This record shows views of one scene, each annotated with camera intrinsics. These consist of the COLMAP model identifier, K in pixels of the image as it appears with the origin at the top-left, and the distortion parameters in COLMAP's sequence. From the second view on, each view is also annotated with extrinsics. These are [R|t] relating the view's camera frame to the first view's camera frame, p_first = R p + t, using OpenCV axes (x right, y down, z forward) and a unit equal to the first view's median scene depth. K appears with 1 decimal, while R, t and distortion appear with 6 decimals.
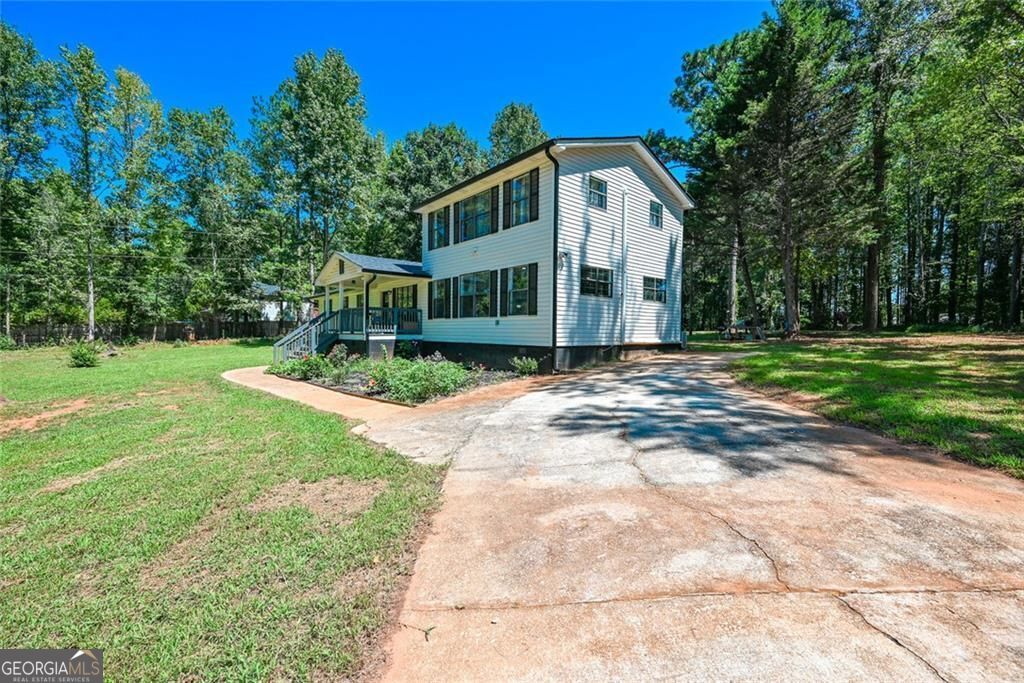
lens RADIAL K [[407.4, 0, 512.0], [0, 407.4, 341.5], [0, 0, 1]] dist [0.001006, 0.000181]
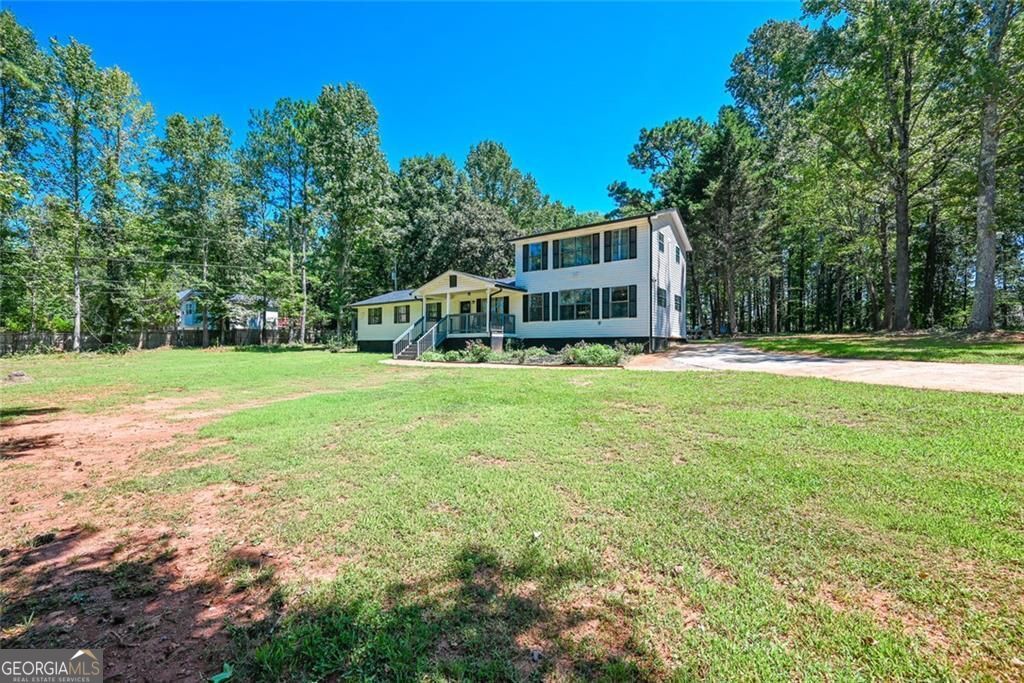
lens RADIAL K [[407.4, 0, 512.0], [0, 407.4, 341.5], [0, 0, 1]] dist [0.001006, 0.000181]
pose [[0.968973, -0.007447, 0.247054, -0.576818], [0.015158, 0.999455, -0.029327, 0.049601], [-0.246701, 0.032162, 0.968558, -0.304427]]
